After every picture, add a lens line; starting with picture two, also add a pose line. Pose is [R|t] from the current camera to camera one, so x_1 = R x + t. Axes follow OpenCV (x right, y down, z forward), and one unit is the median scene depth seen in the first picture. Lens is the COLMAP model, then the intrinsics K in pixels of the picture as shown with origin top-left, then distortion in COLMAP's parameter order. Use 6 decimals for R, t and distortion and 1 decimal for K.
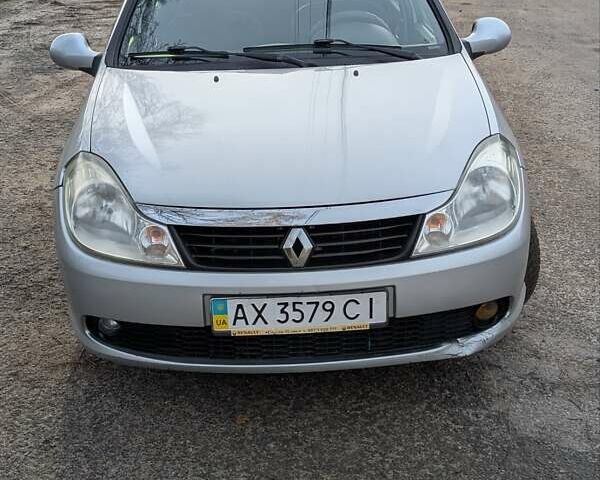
lens RADIAL K [[876.4, 0, 286.3], [0, 876.4, 237.1], [0, 0, 1]] dist [0.192622, -0.799943]
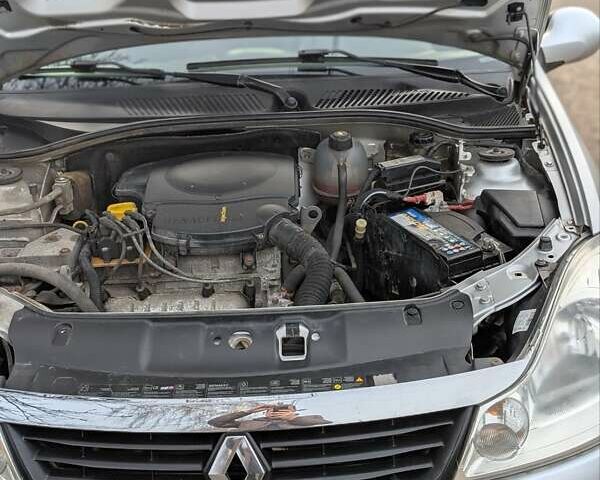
lens RADIAL K [[905.4, 0, 300.0], [0, 905.4, 240.0], [0, 0, 1]] dist [0.221456, -0.867809]
pose [[0.999741, 0.000318, -0.022735, 0.060446], [0.000542, 0.999285, 0.037792, -0.142381], [0.022731, -0.037794, 0.999027, 0.431341]]
